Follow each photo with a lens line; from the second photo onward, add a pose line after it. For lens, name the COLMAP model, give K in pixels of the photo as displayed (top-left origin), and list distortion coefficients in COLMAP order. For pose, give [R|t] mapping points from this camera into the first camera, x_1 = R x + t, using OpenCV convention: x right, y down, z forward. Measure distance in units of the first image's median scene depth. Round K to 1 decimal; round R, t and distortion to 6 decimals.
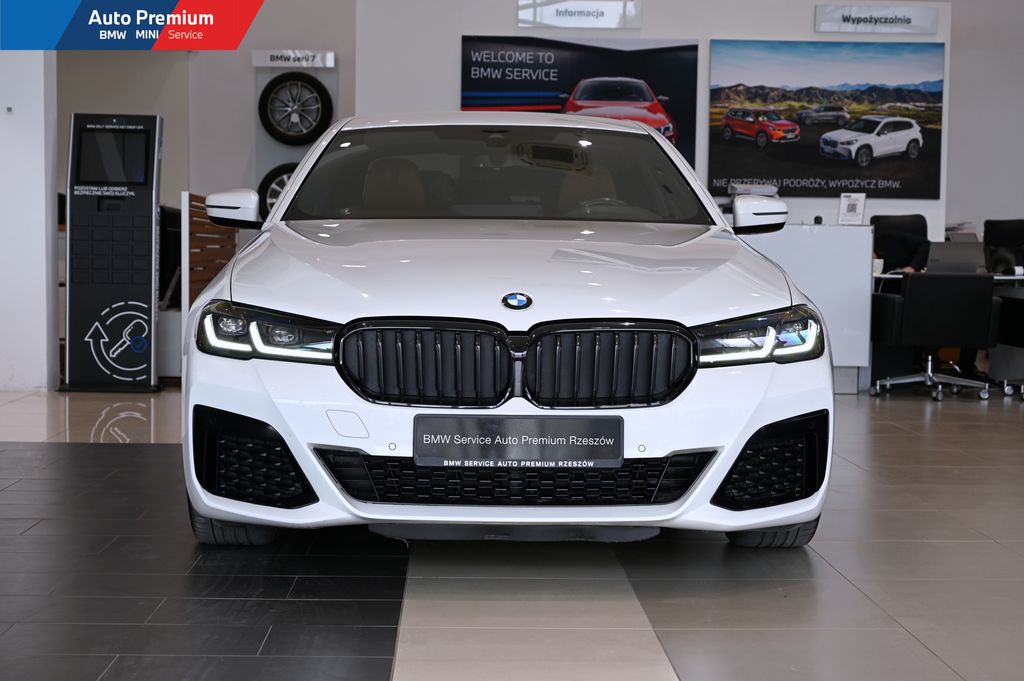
lens RADIAL K [[1600.6, 0, 512.0], [0, 1600.6, 340.5], [0, 0, 1]] dist [0.022988, 0.033906]
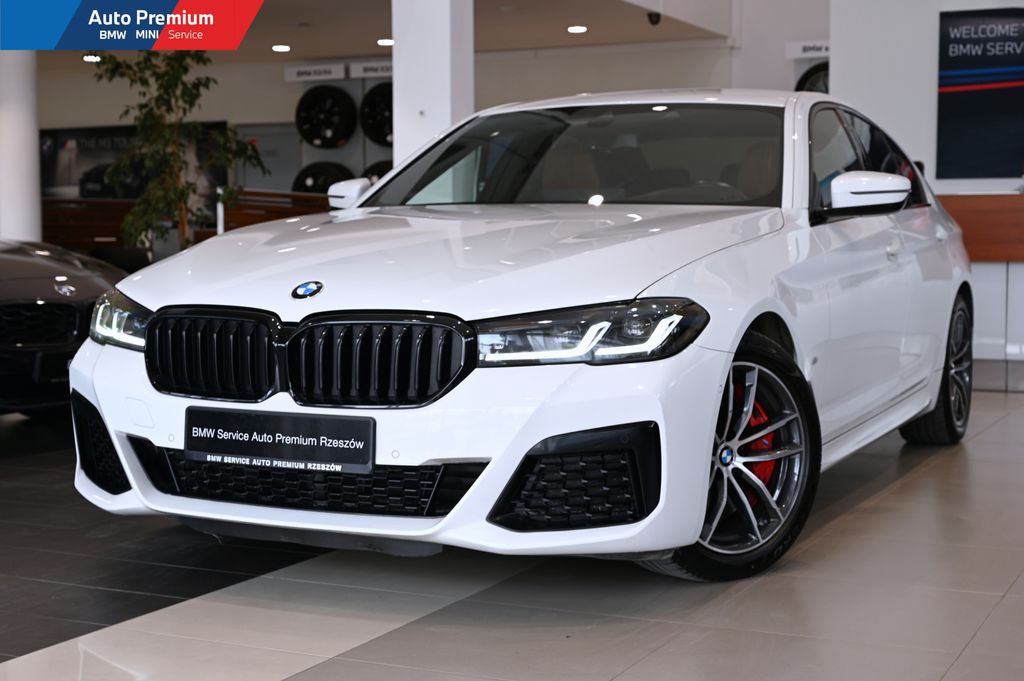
lens RADIAL K [[1518.1, 0, 512.0], [0, 1518.1, 340.5], [0, 0, 1]] dist [0.049561, 0.035908]
pose [[0.894263, 0.024575, -0.446866, 0.511870], [-0.020690, 0.999694, 0.013572, -0.009573], [0.447063, -0.002892, 0.894498, 0.259540]]
